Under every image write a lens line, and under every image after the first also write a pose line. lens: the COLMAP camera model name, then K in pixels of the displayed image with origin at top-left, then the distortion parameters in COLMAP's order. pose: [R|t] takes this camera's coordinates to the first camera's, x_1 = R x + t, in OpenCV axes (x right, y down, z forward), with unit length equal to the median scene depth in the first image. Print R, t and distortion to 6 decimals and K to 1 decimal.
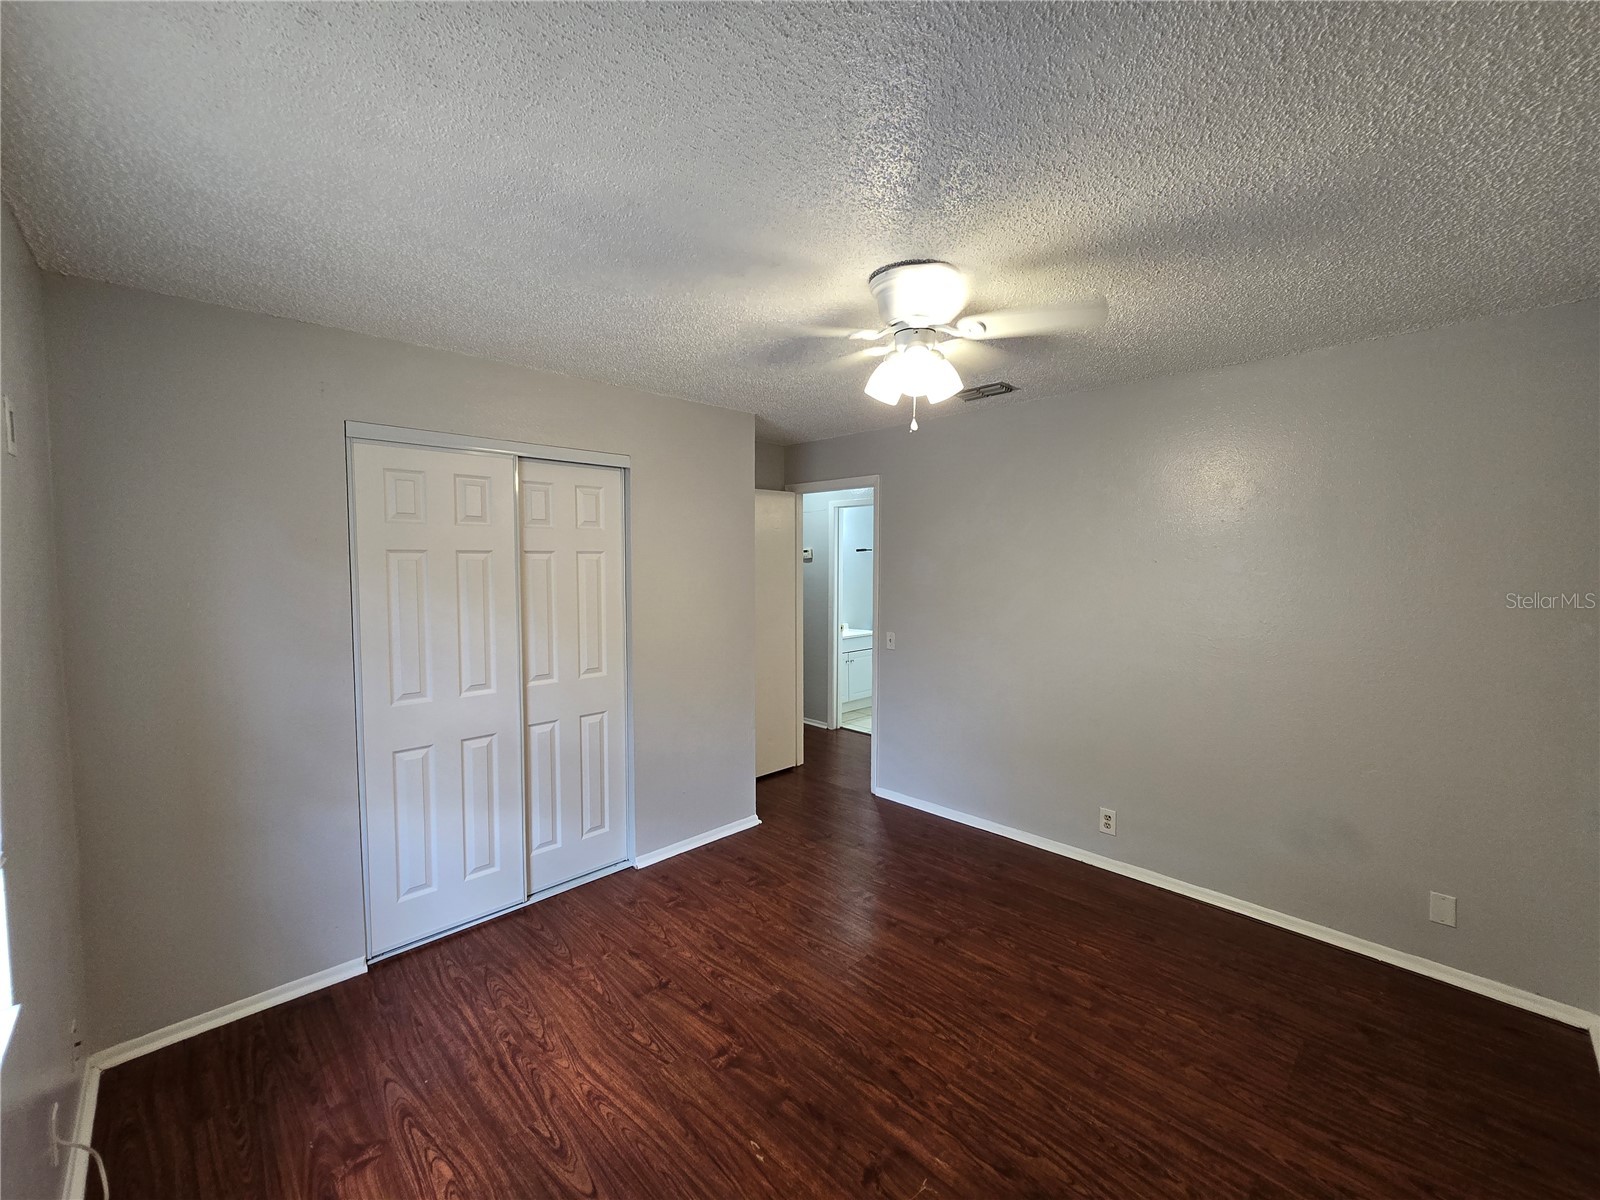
lens RADIAL K [[650.2, 0, 800.0], [0, 650.2, 600.0], [0, 0, 1]] dist [-0.002612, -0.000538]
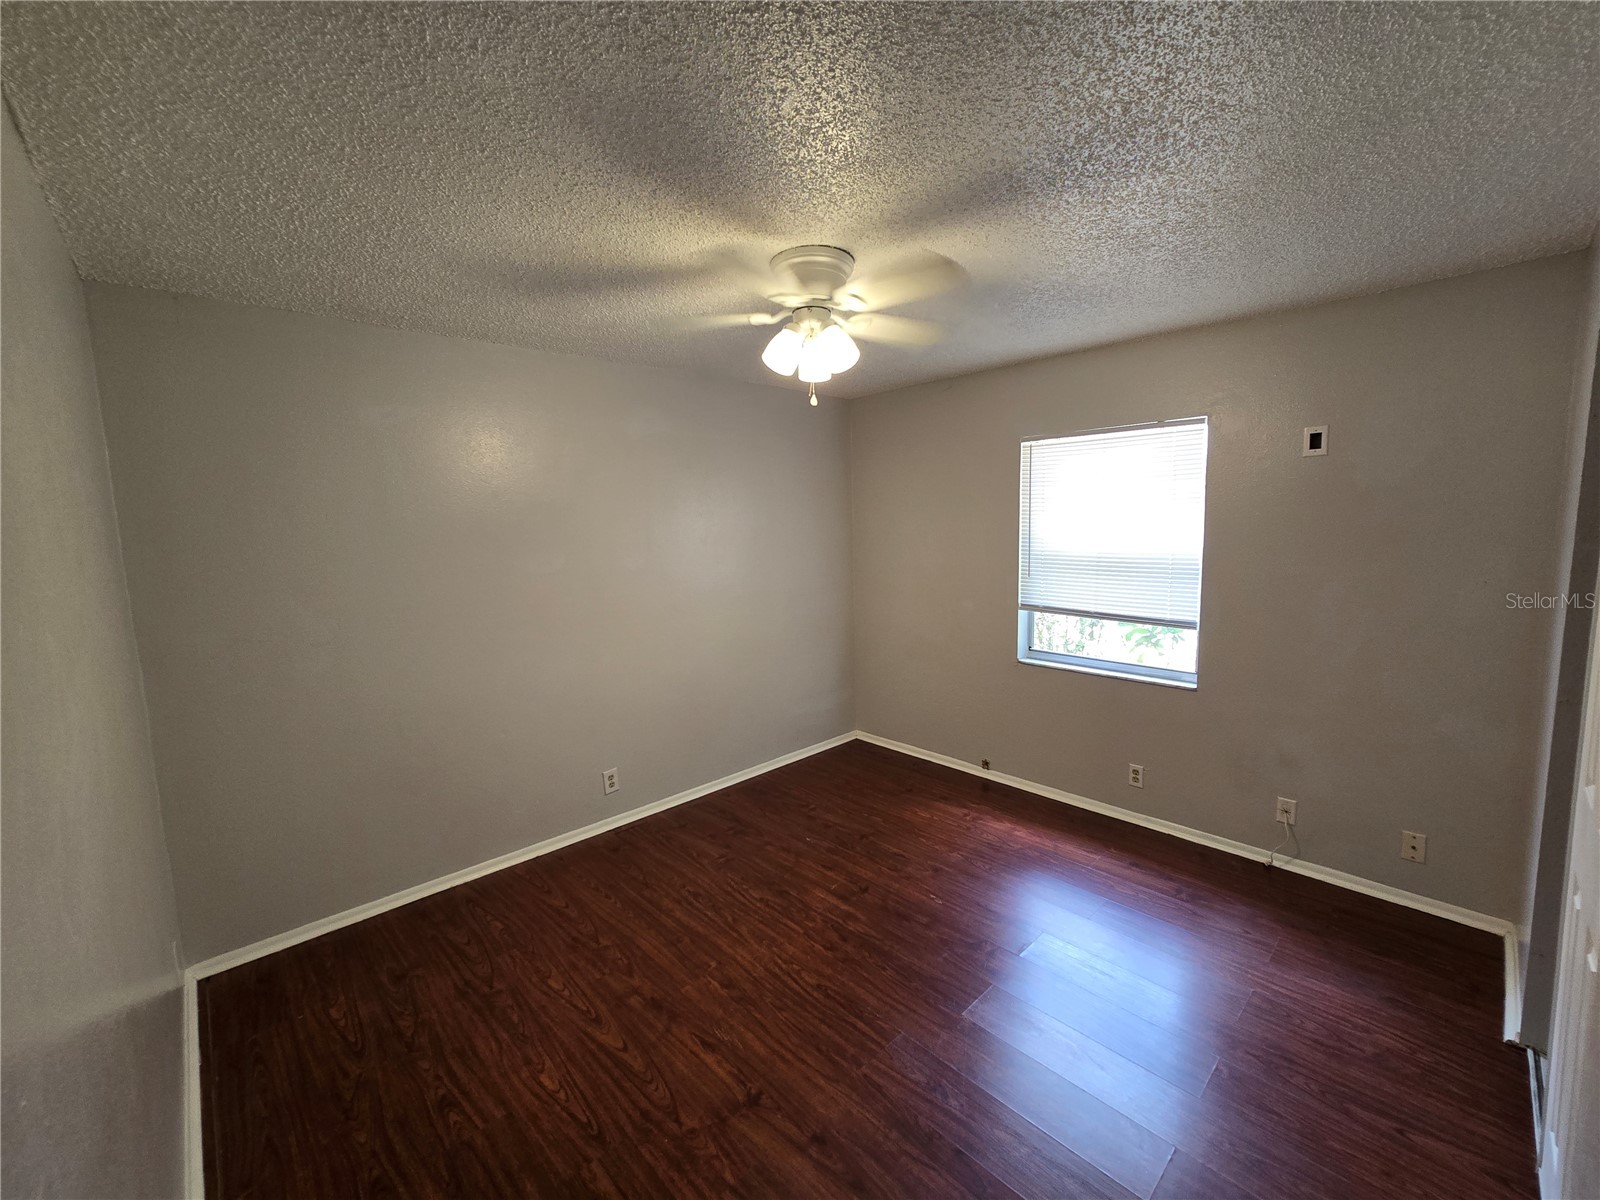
lens RADIAL K [[653.7, 0, 804.1], [0, 653.7, 594.3], [0, 0, 1]] dist [-0.001843, 0.000108]
pose [[-0.999556, 0.027846, 0.010609, 0.174521], [0.029310, 0.982938, 0.181586, -0.140466], [-0.005371, 0.181817, -0.983318, 1.957403]]
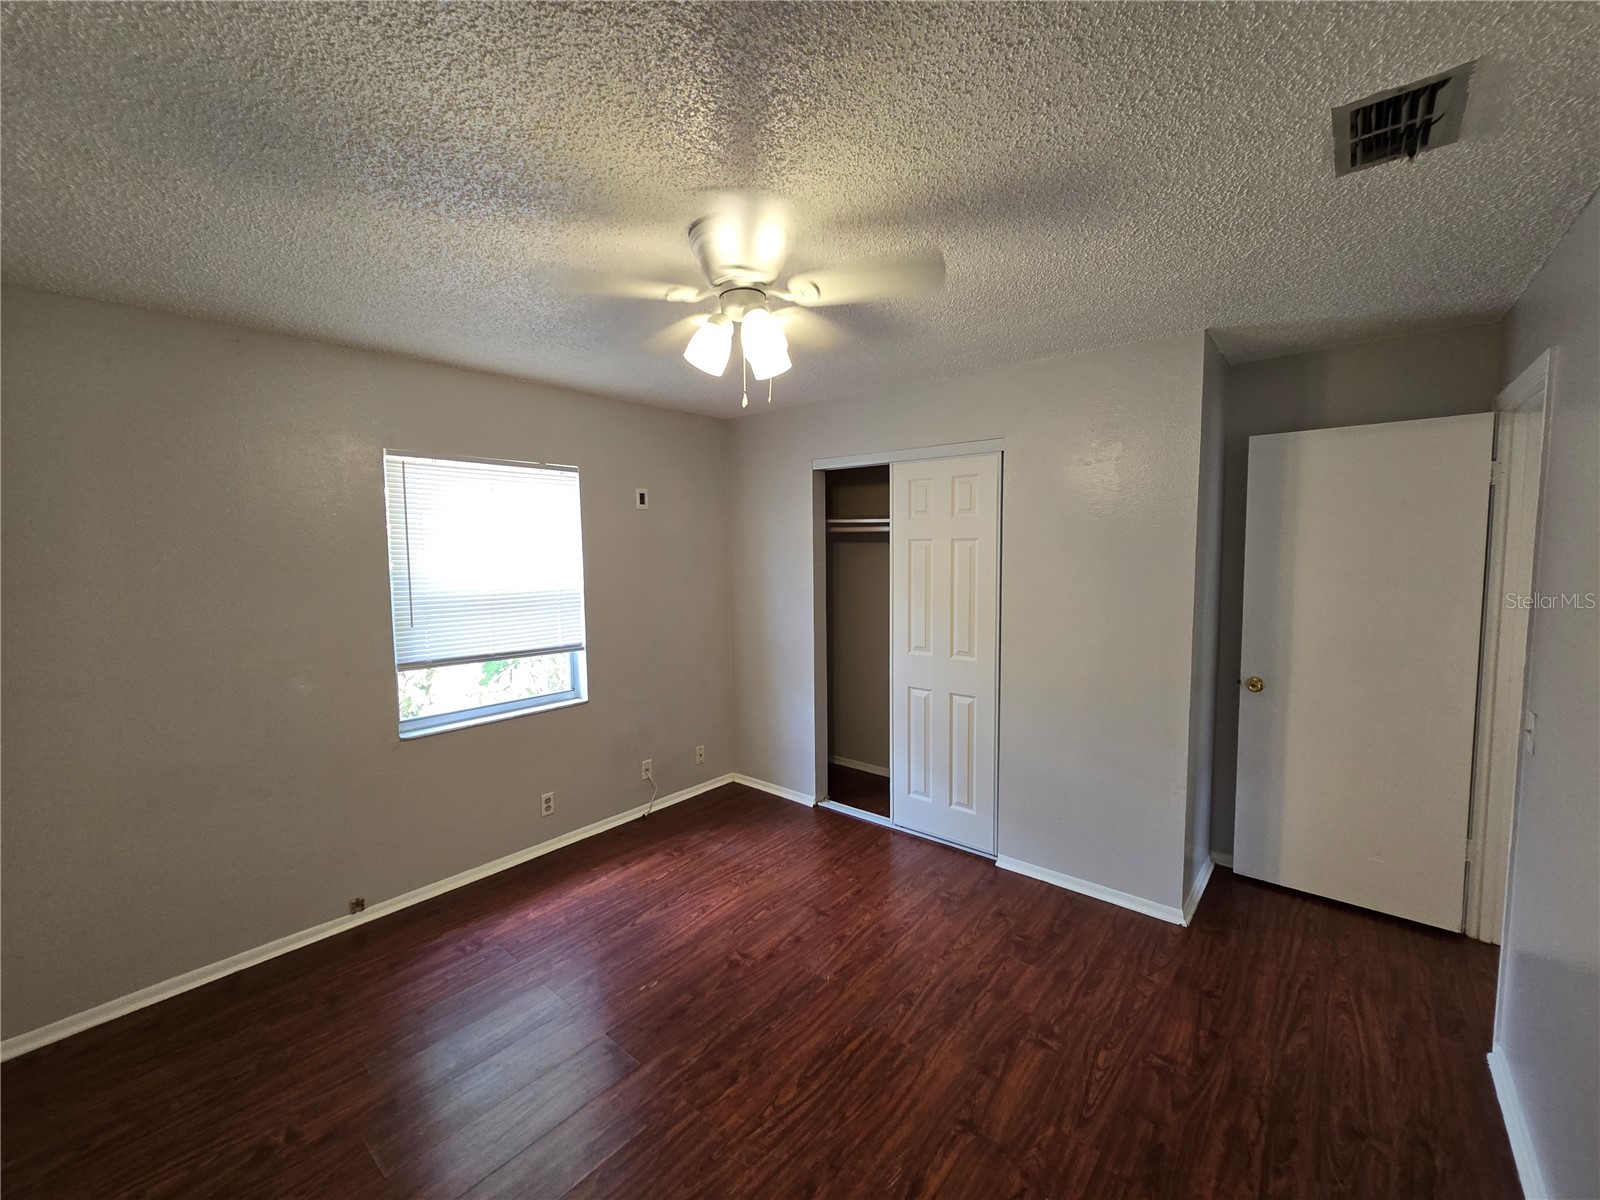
lens RADIAL K [[652.0, 0, 804.7], [0, 652.0, 587.2], [0, 0, 1]] dist [-0.001845, -0.000328]
pose [[0.102648, 0.066560, -0.992488, 1.019910], [-0.056174, 0.996554, 0.061023, -0.066497], [0.993130, 0.049488, 0.106033, 0.919631]]
